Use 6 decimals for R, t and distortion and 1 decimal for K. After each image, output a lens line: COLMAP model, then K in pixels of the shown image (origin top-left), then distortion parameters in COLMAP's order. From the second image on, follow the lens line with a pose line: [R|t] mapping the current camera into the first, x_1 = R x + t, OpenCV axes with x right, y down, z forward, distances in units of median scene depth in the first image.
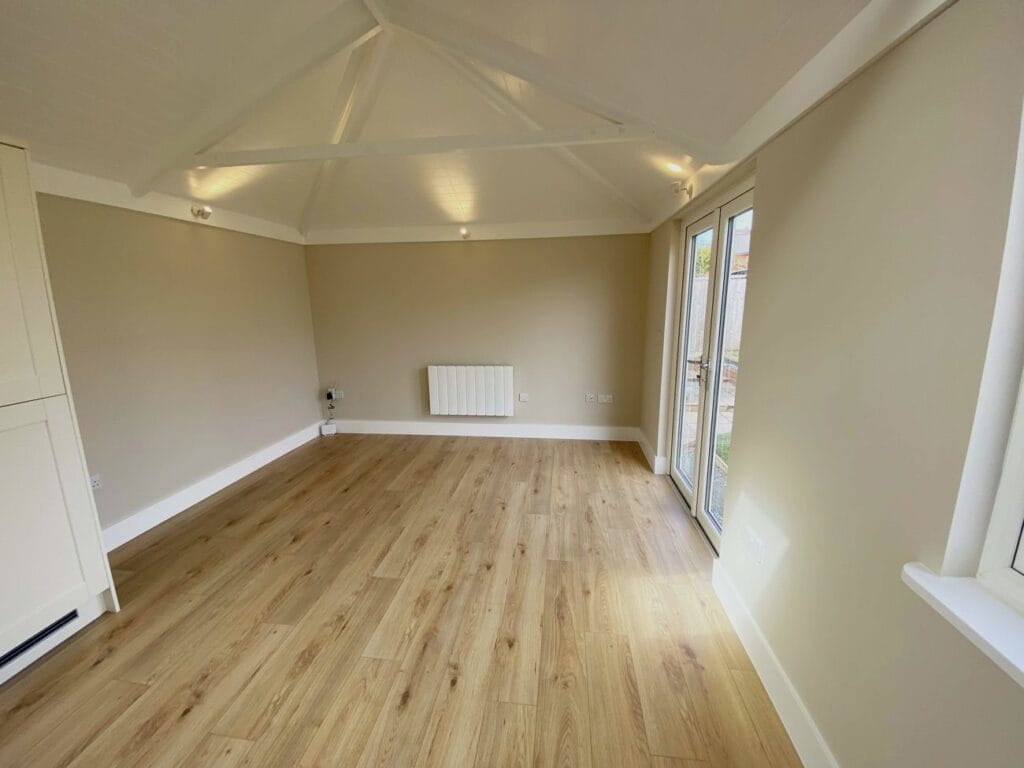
lens RADIAL K [[413.1, 0, 512.0], [0, 413.1, 384.0], [0, 0, 1]] dist [0.001505, -0.013748]
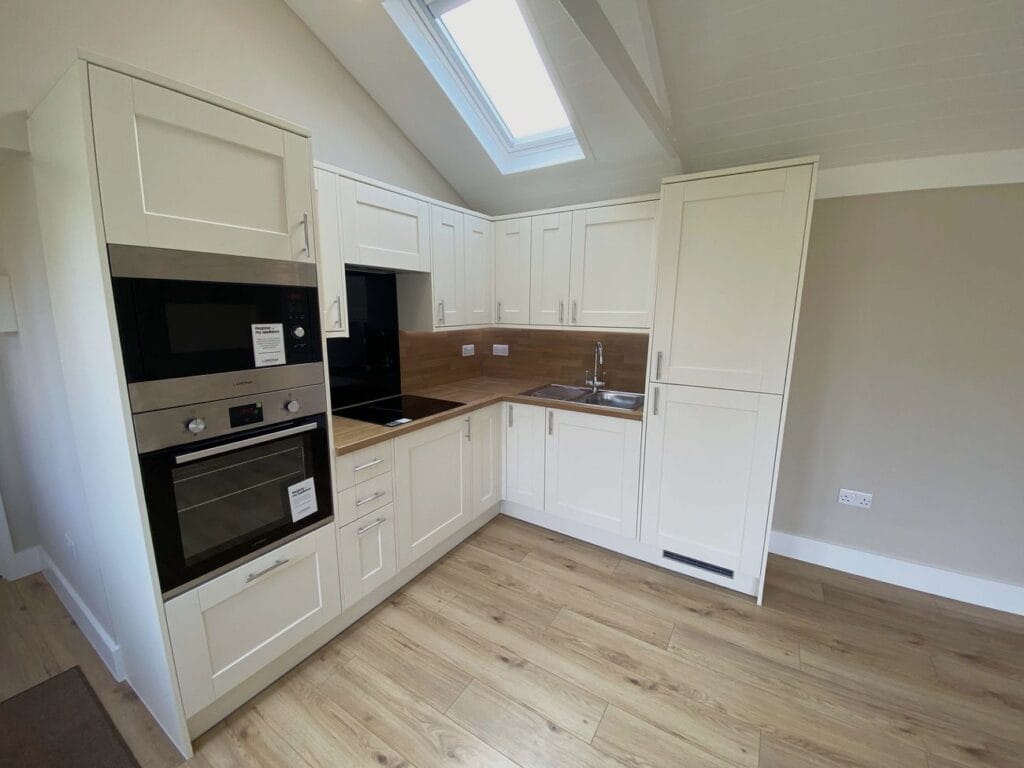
lens RADIAL K [[416.7, 0, 505.4], [0, 416.7, 382.2], [0, 0, 1]] dist [0.002060, -0.014398]
pose [[-0.432870, 0.173765, -0.884550, 0.144685], [-0.178946, 0.945155, 0.273241, -0.146247], [0.883517, 0.276564, -0.378035, 0.641278]]
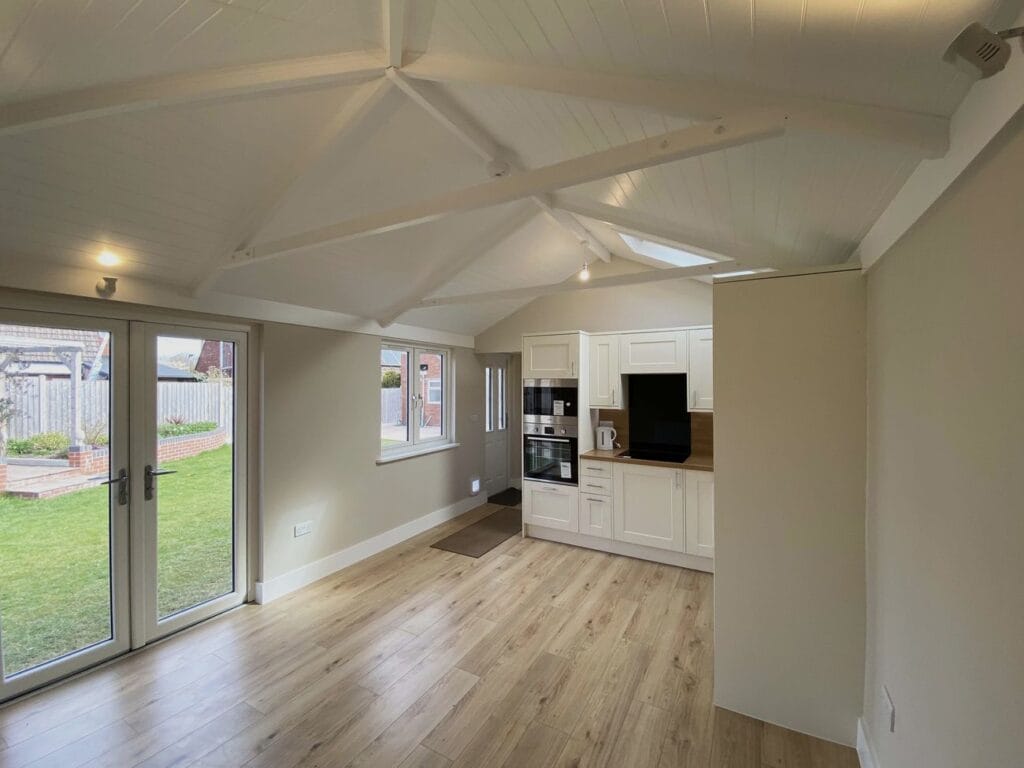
lens RADIAL K [[423.6, 0, 506.3], [0, 423.6, 358.8], [0, 0, 1]] dist [0.000397, -0.000216]
pose [[-0.922591, 0.034112, 0.384270, -0.887944], [0.087320, 0.988696, 0.121879, -0.454331], [-0.375768, 0.145999, -0.915141, 1.961060]]
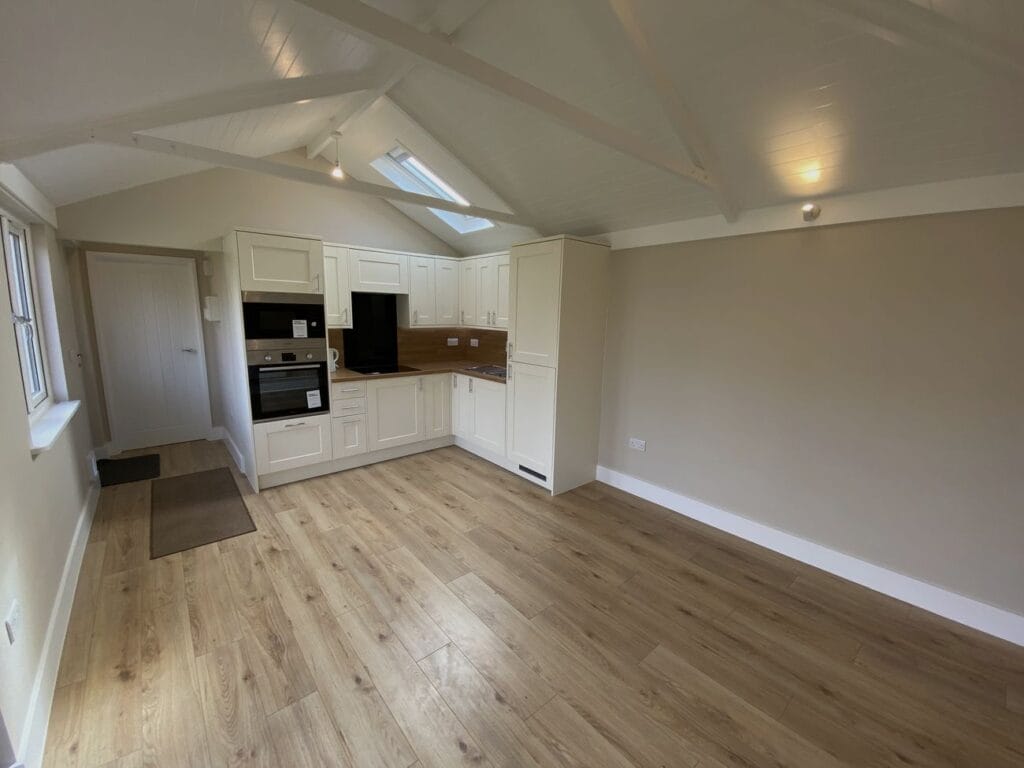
lens RADIAL K [[413.1, 0, 512.0], [0, 413.1, 384.0], [0, 0, 1]] dist [0.001505, -0.013748]
pose [[-0.675144, 0.130348, -0.726079, 0.349021], [-0.158009, 0.935868, 0.314934, -0.397569], [0.720565, 0.327353, -0.611250, 1.726511]]
